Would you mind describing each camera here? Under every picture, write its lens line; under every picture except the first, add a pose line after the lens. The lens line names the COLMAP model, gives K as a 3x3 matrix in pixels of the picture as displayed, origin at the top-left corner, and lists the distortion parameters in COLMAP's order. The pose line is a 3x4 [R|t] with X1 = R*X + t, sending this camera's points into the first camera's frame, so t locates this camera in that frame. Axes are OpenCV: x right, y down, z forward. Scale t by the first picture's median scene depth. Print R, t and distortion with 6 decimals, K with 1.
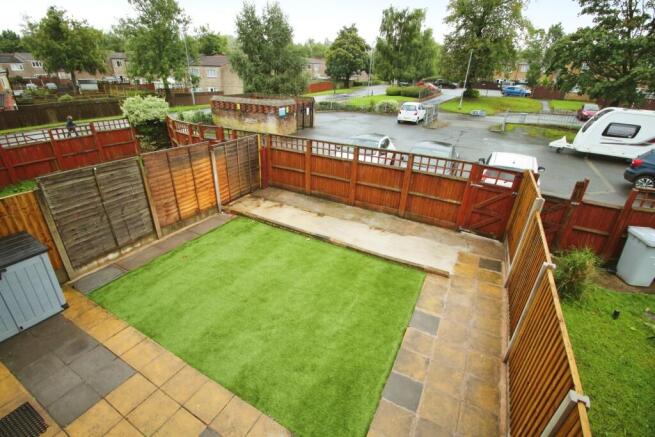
lens RADIAL K [[299.2, 0, 327.5], [0, 299.2, 218.5], [0, 0, 1]] dist [-0.000178, -0.000204]
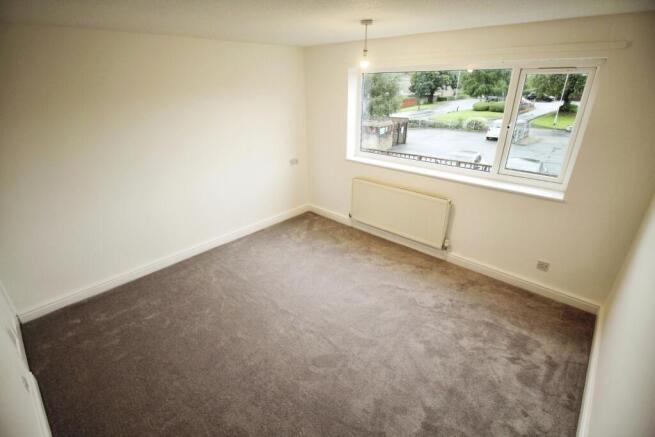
lens RADIAL K [[299.2, 0, 327.5], [0, 299.2, 218.5], [0, 0, 1]] dist [-0.000178, -0.000204]
pose [[0.971766, 0.056249, -0.229143, -0.046180], [-0.065269, 0.997355, -0.031970, 0.027735], [0.226739, 0.046024, 0.972868, -0.126171]]
